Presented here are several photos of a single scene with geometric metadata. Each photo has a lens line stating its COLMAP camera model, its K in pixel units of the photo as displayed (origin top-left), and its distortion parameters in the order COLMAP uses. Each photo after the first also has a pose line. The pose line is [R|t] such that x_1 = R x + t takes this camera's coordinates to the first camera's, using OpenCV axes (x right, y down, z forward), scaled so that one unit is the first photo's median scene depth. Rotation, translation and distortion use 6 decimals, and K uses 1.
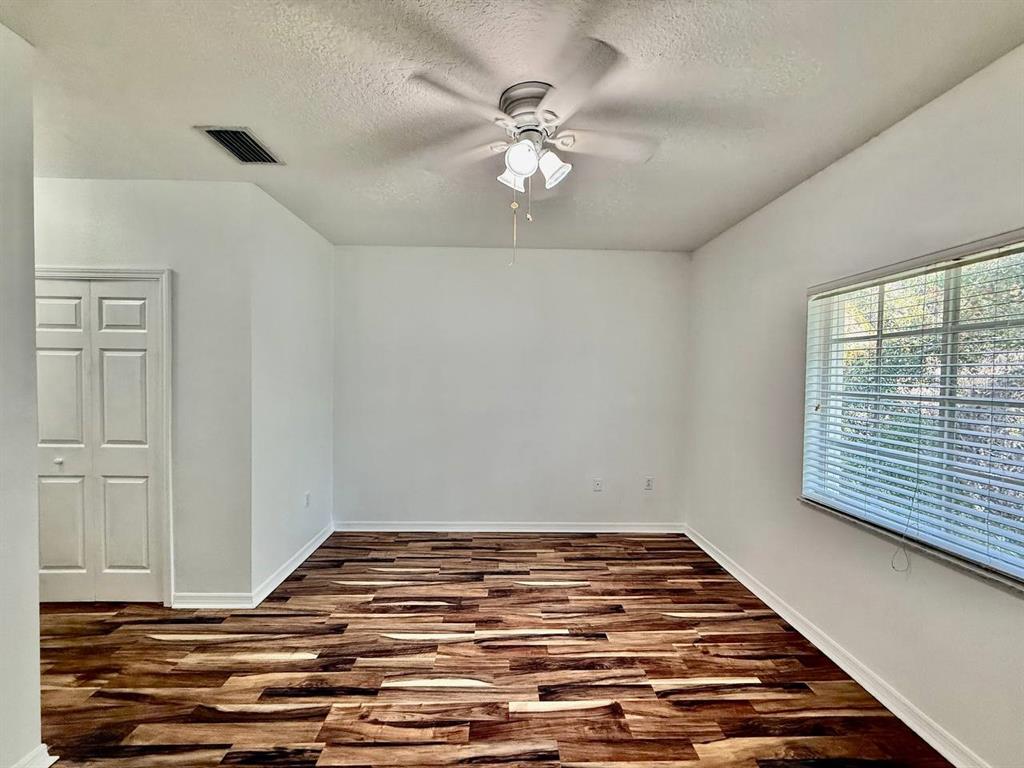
lens RADIAL K [[405.3, 0, 512.0], [0, 405.3, 384.0], [0, 0, 1]] dist [-0.000040, 0.000080]
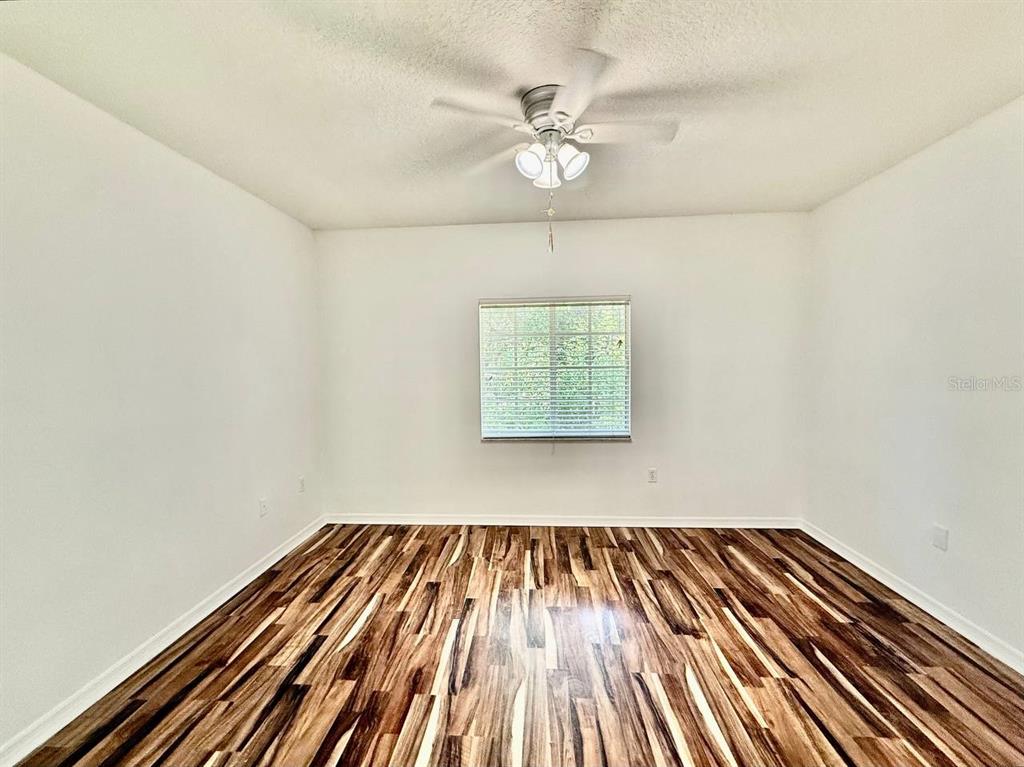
lens RADIAL K [[405.3, 0, 512.0], [0, 405.3, 383.5], [0, 0, 1]] dist [-0.000040, 0.000080]
pose [[0.113719, -0.073278, 0.990807, -0.692006], [0.040992, 0.996773, 0.069014, -0.025795], [-0.992667, 0.032767, 0.116356, 0.640642]]
